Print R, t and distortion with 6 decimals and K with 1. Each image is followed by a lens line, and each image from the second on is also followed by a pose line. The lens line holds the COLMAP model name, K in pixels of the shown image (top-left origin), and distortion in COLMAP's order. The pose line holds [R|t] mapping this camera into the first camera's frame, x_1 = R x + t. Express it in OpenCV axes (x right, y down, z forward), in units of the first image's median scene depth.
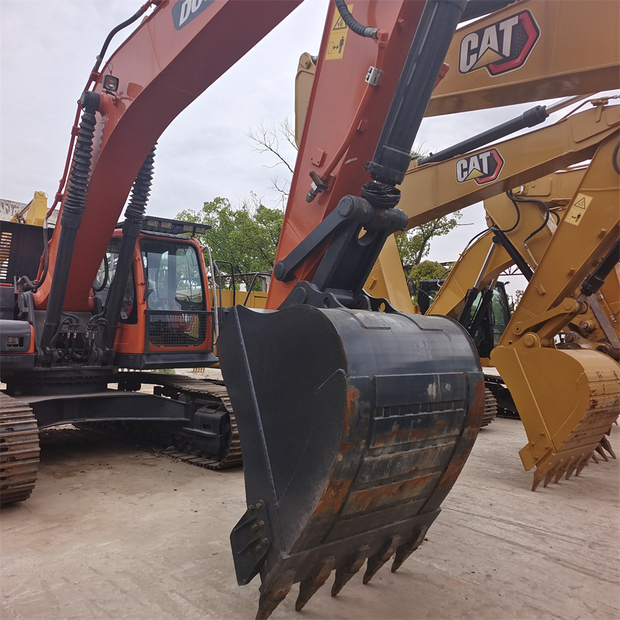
lens RADIAL K [[576.7, 0, 310.0], [0, 576.7, 310.0], [0, 0, 1]] dist [0.032524, 0.005408]
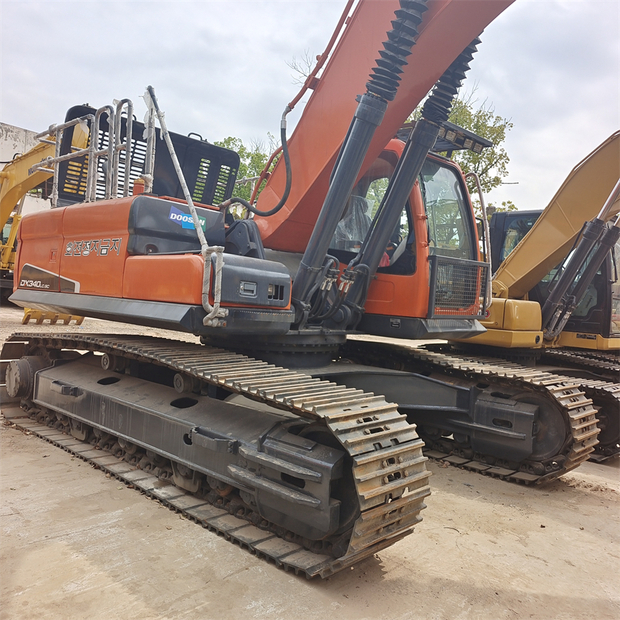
lens RADIAL K [[576.7, 0, 310.0], [0, 576.7, 310.0], [0, 0, 1]] dist [0.032524, 0.005408]
pose [[0.996604, 0.052648, 0.063309, -0.460943], [-0.057358, 0.995529, 0.075041, 0.021053], [-0.059075, -0.078417, 0.995169, 0.300871]]
